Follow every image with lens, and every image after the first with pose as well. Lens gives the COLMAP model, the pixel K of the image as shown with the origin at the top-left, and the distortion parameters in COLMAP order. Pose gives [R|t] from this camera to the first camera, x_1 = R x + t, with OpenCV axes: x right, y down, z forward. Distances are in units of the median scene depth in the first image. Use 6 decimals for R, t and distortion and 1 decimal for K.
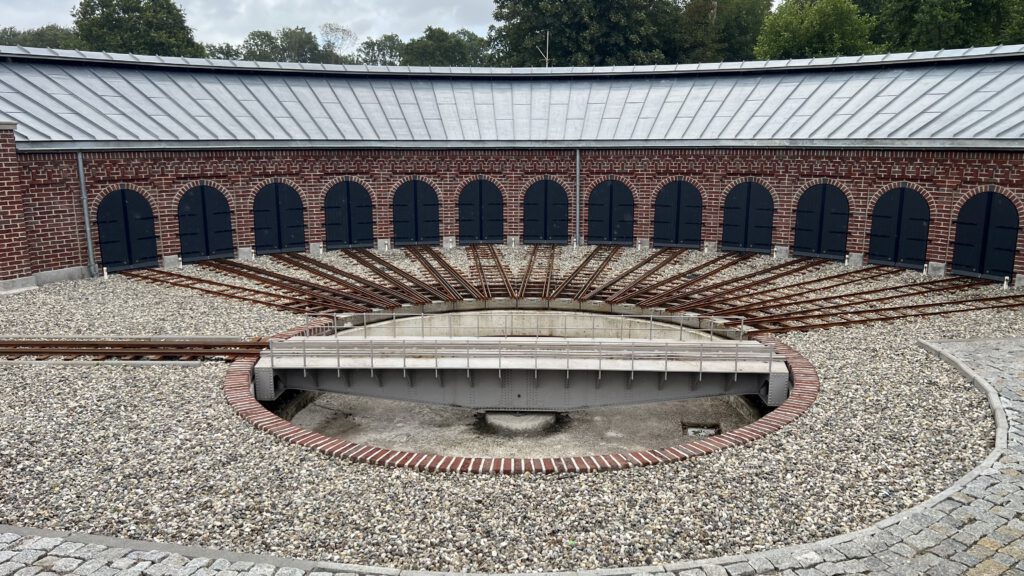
lens RADIAL K [[759.8, 0, 514.2], [0, 759.8, 292.4], [0, 0, 1]] dist [0.054201, -0.069293]
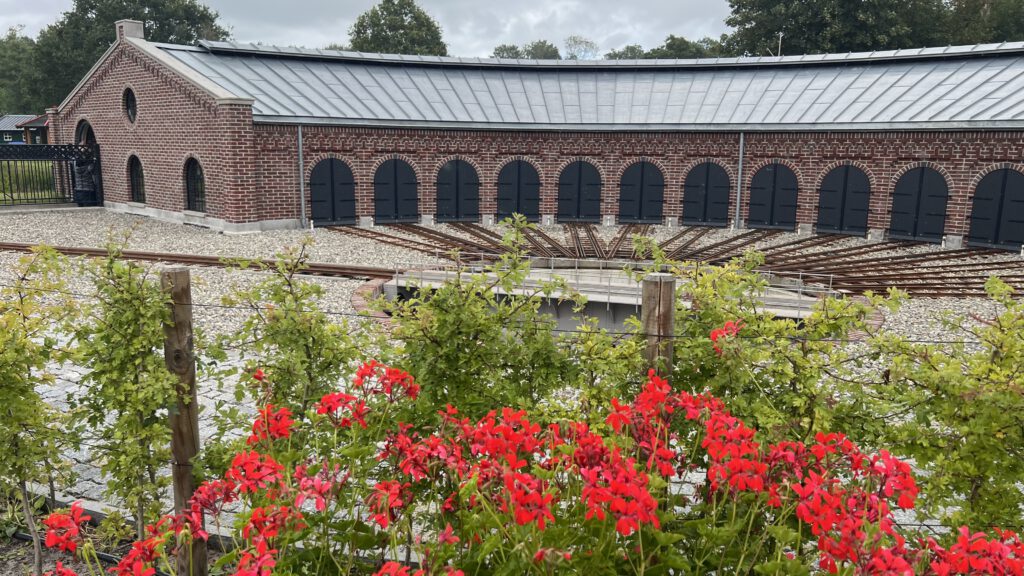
lens RADIAL K [[759.8, 0, 511.3], [0, 759.8, 294.8], [0, 0, 1]] dist [0.054201, -0.069293]
pose [[0.953350, 0.070988, -0.293402, 0.122998], [-0.074257, 0.997239, -0.000005, 0.056693], [0.292591, 0.021792, 0.955989, -0.061041]]
